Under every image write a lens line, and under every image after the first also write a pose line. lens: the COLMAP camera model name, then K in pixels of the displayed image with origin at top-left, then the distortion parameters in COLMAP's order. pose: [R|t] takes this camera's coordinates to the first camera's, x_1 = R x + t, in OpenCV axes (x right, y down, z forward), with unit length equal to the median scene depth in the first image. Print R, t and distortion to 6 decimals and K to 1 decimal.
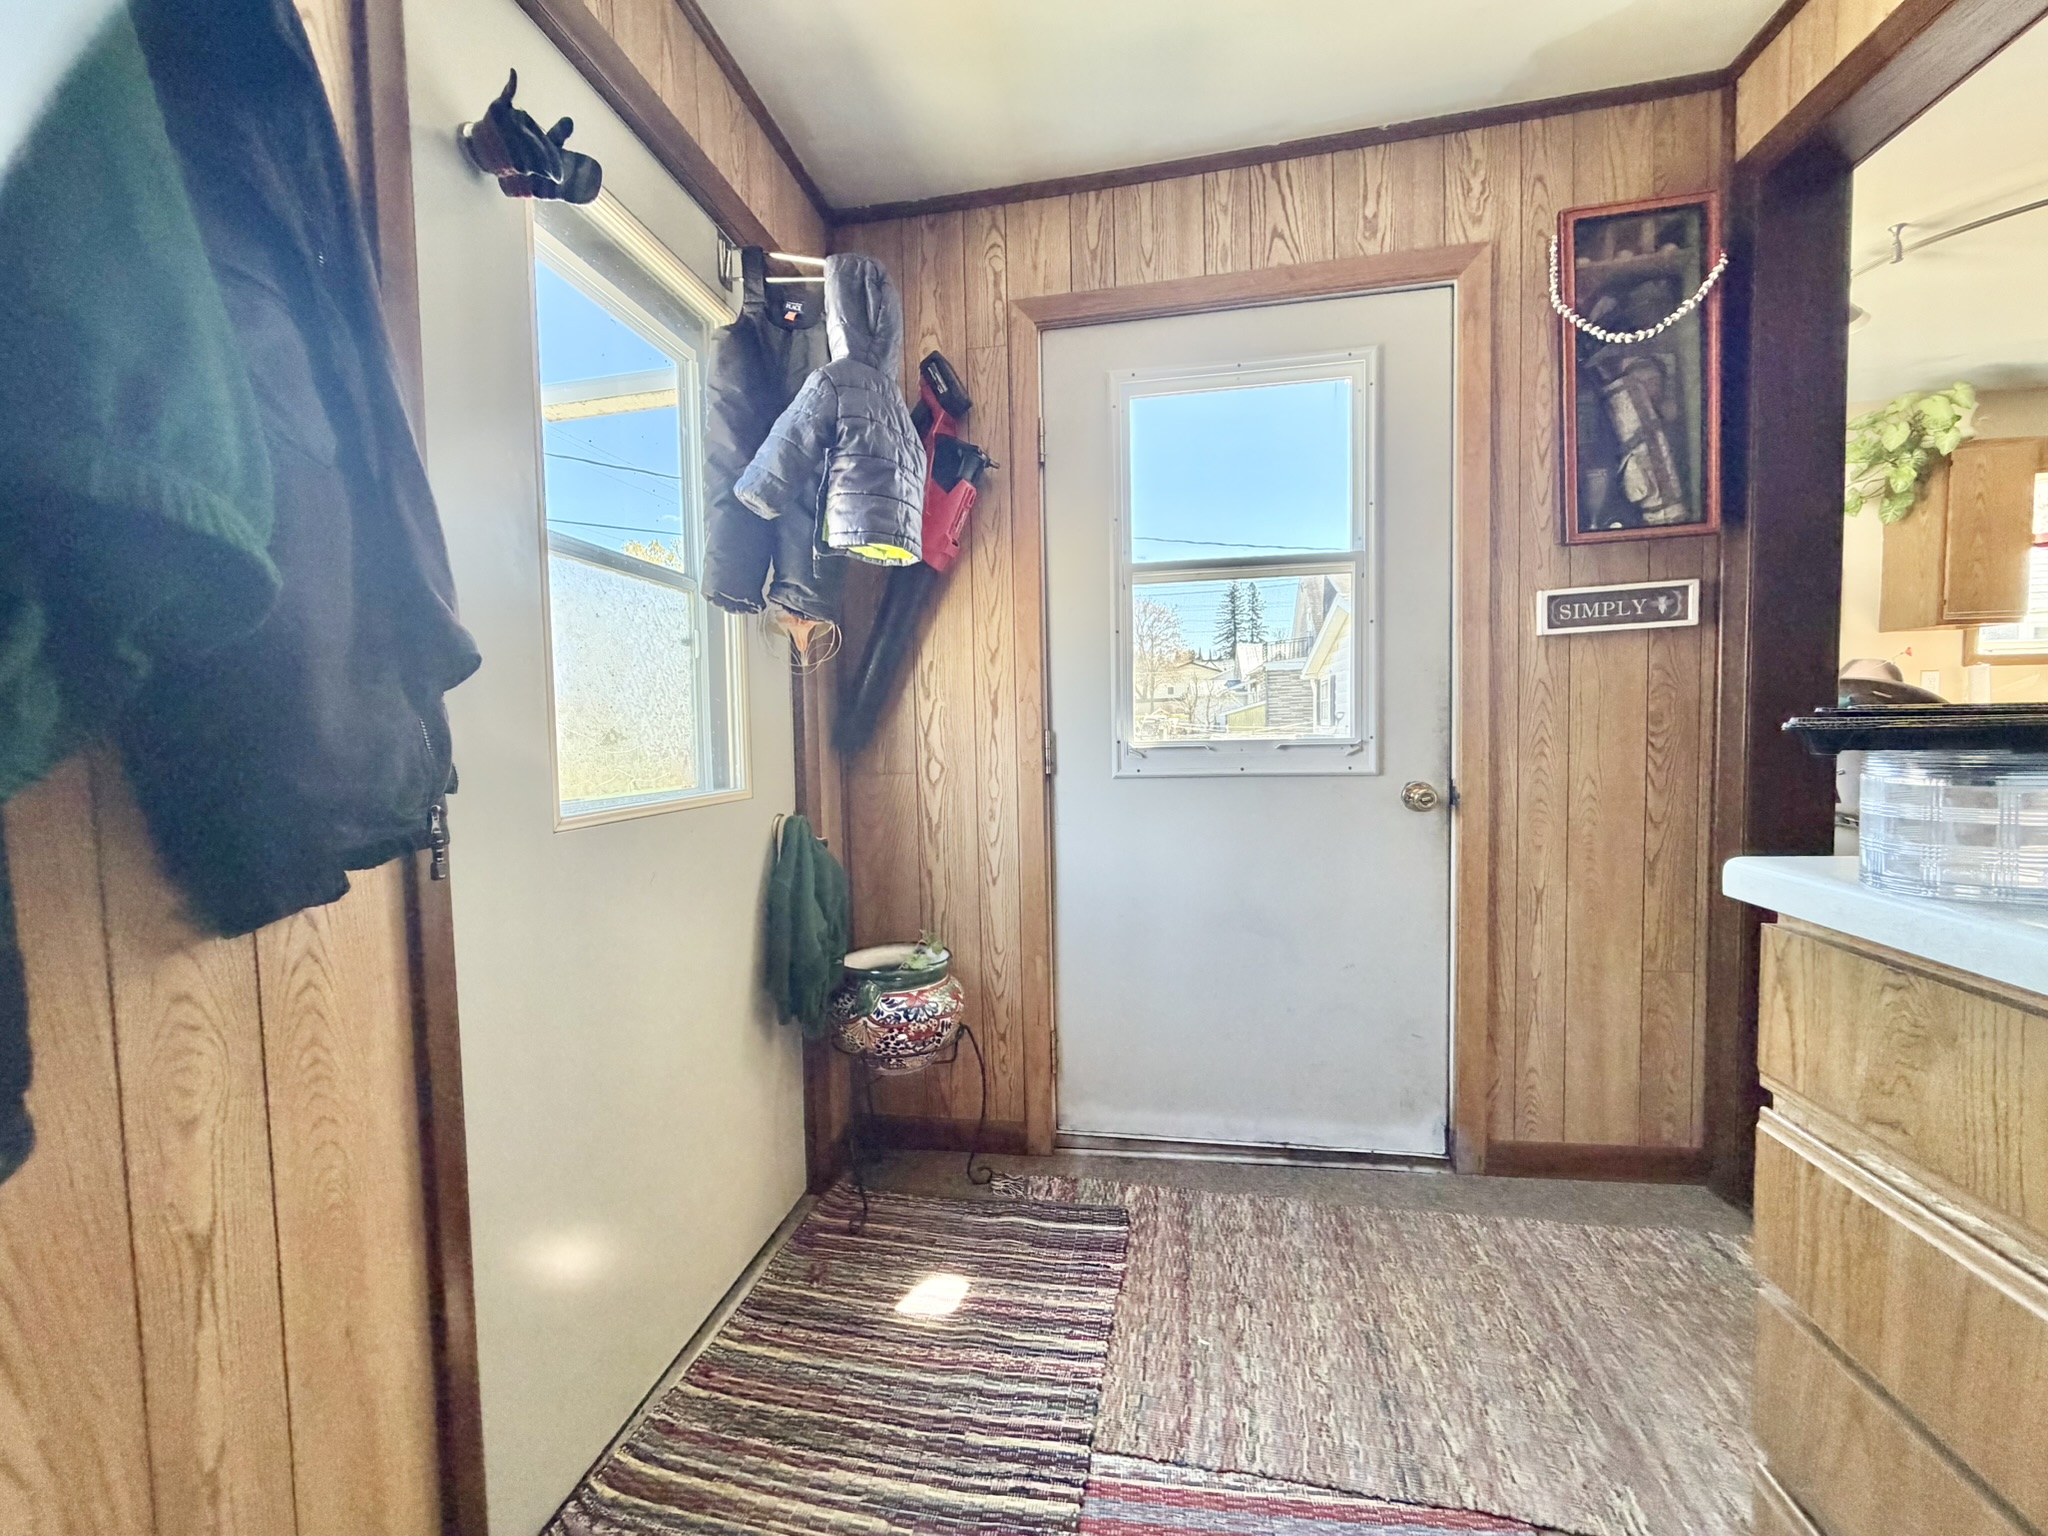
lens RADIAL K [[815.6, 0, 1024.0], [0, 815.6, 756.5], [0, 0, 1]] dist [-0.001066, 0.000126]
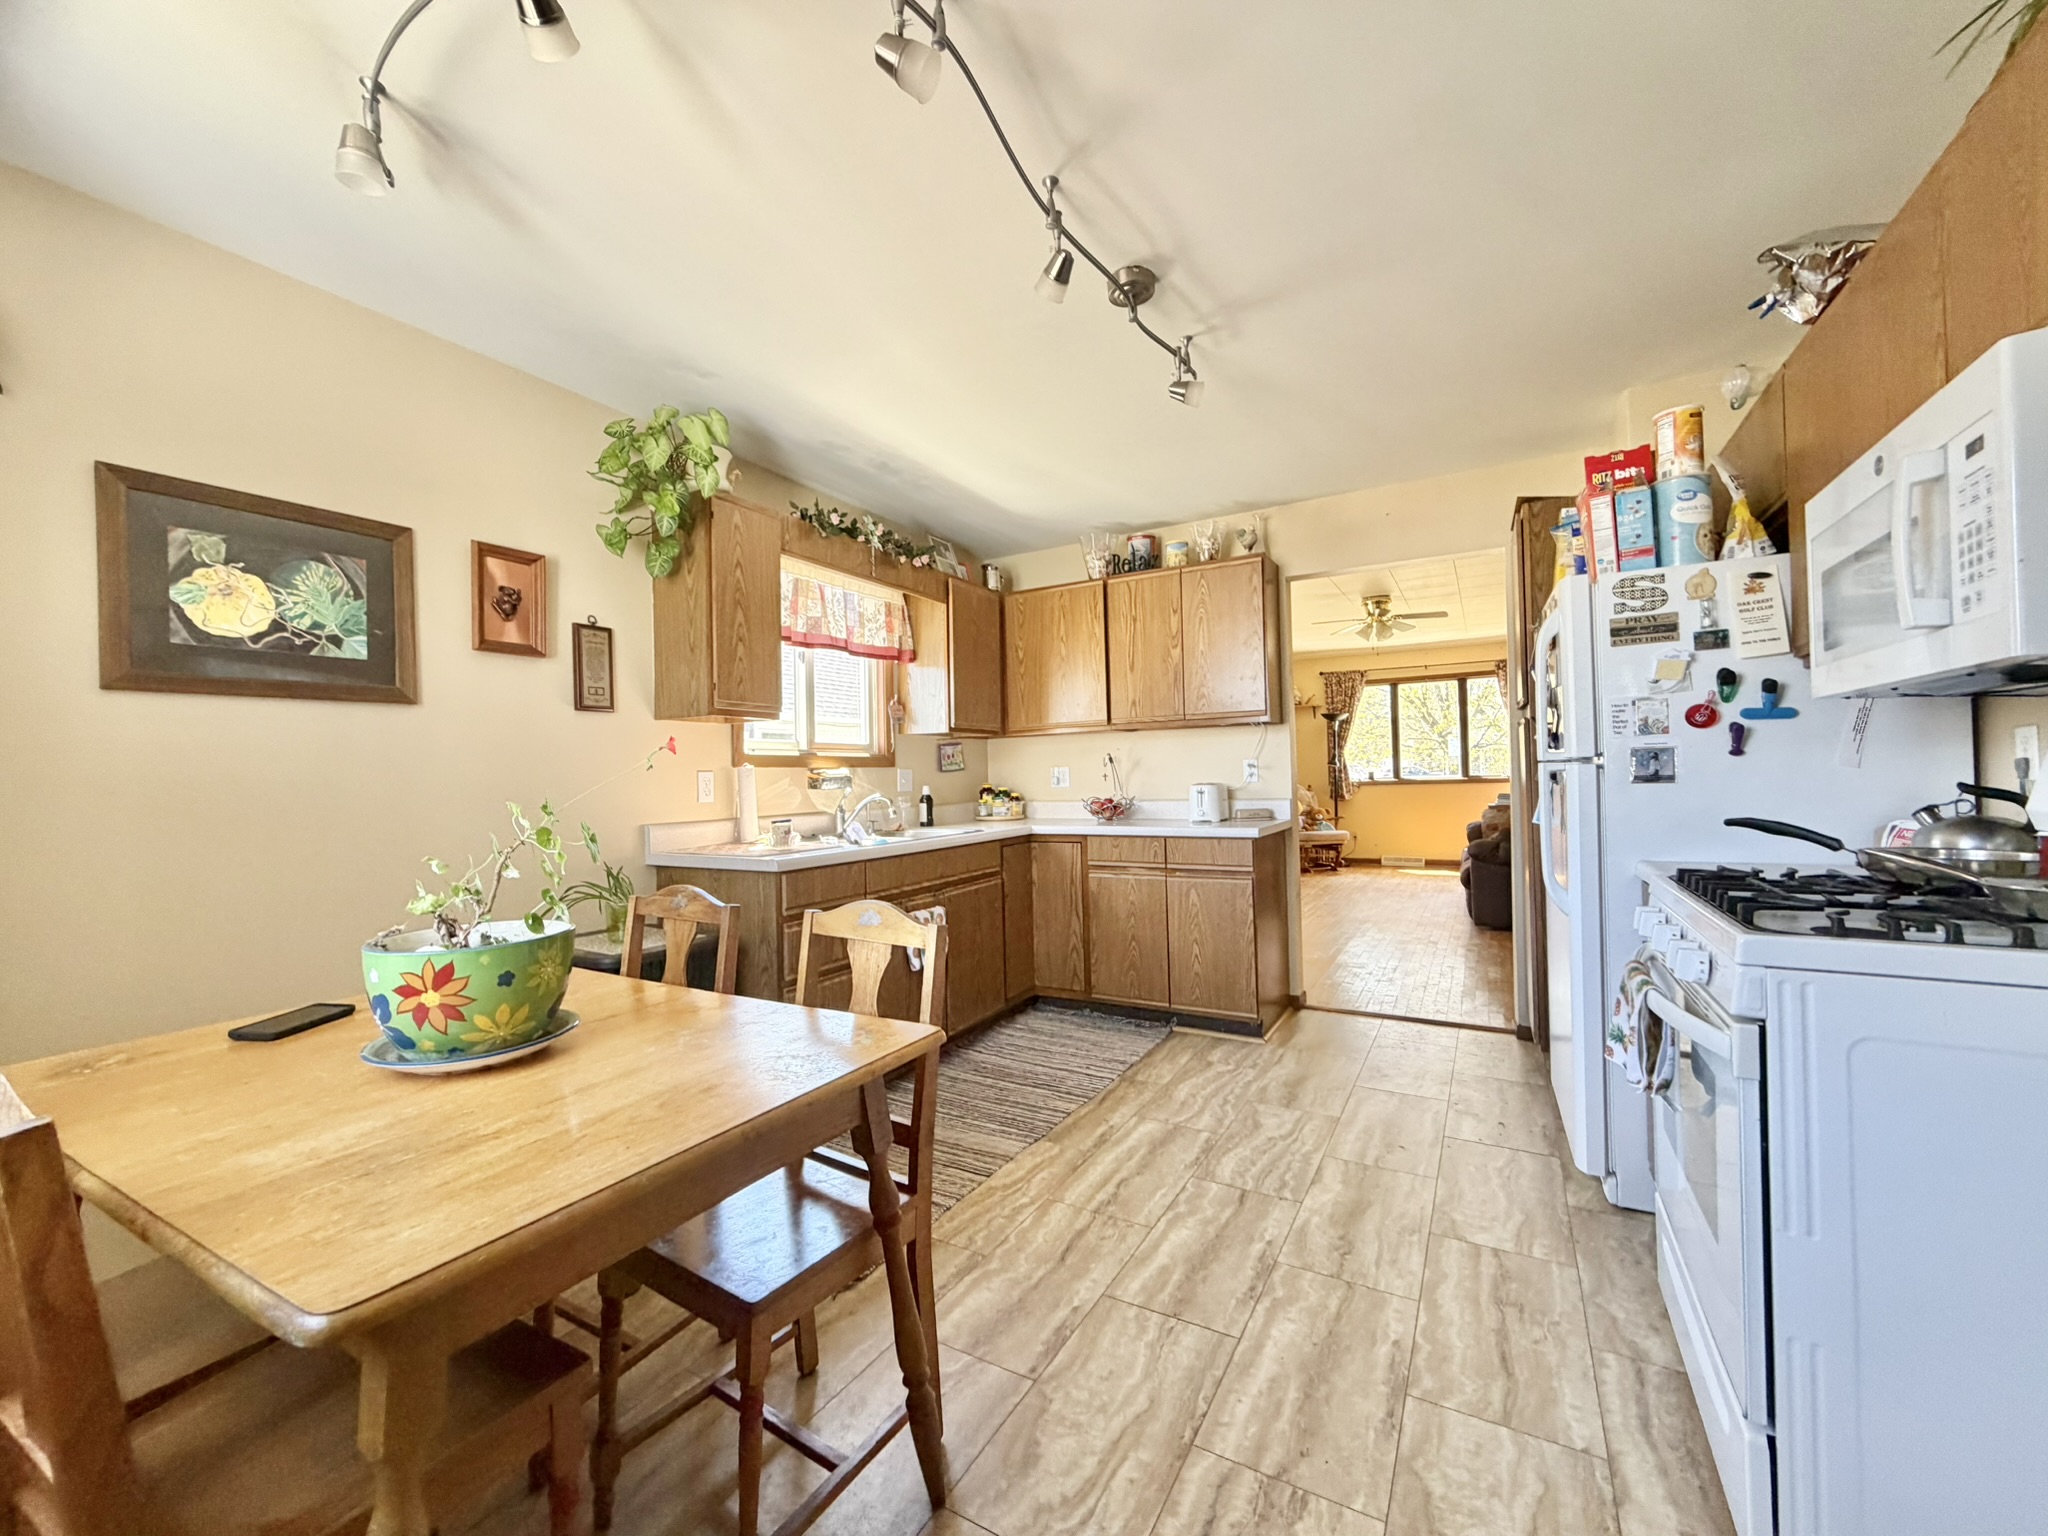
lens RADIAL K [[815.6, 0, 1019.1], [0, 815.6, 769.6], [0, 0, 1]] dist [-0.001066, 0.000126]
pose [[0.355917, 0.016921, 0.934364, 0.497002], [0.061590, 0.997238, -0.041521, -0.057870], [-0.932486, 0.072326, 0.353892, 0.449328]]
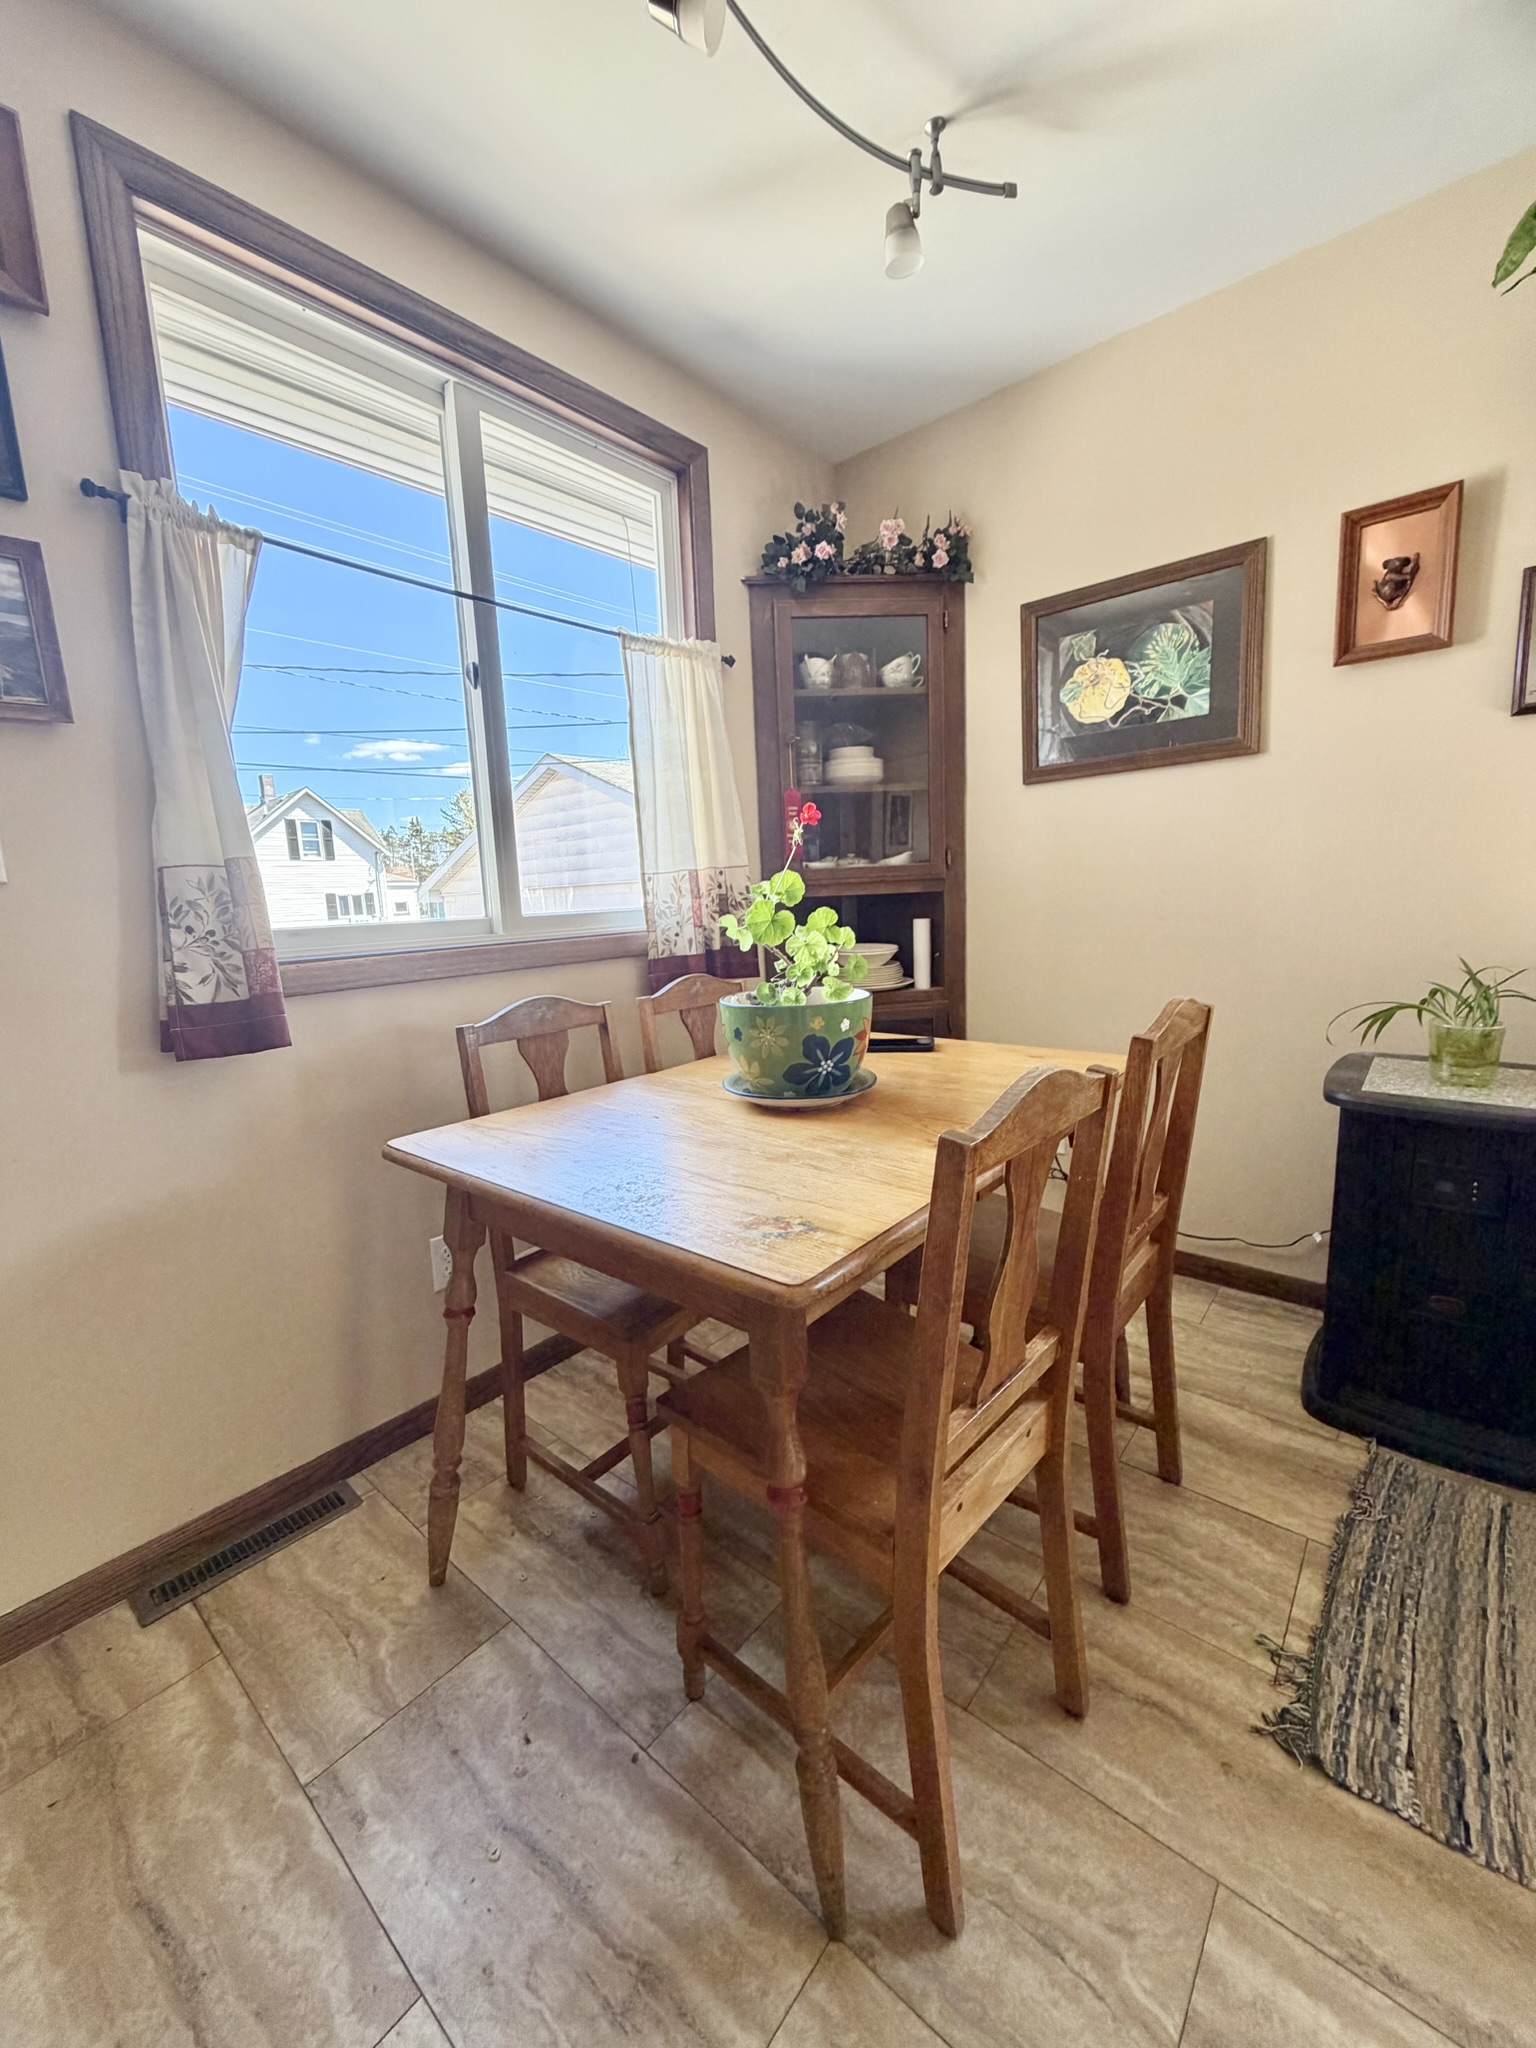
lens RADIAL K [[815.6, 0, 767.3], [0, 815.6, 1020.9], [0, 0, 1]] dist [-0.001066, 0.000126]
pose [[0.859219, 0.055897, -0.508546, 0.939099], [0.008196, 0.992382, 0.122927, -0.053873], [0.511543, -0.109789, 0.852215, 0.443168]]
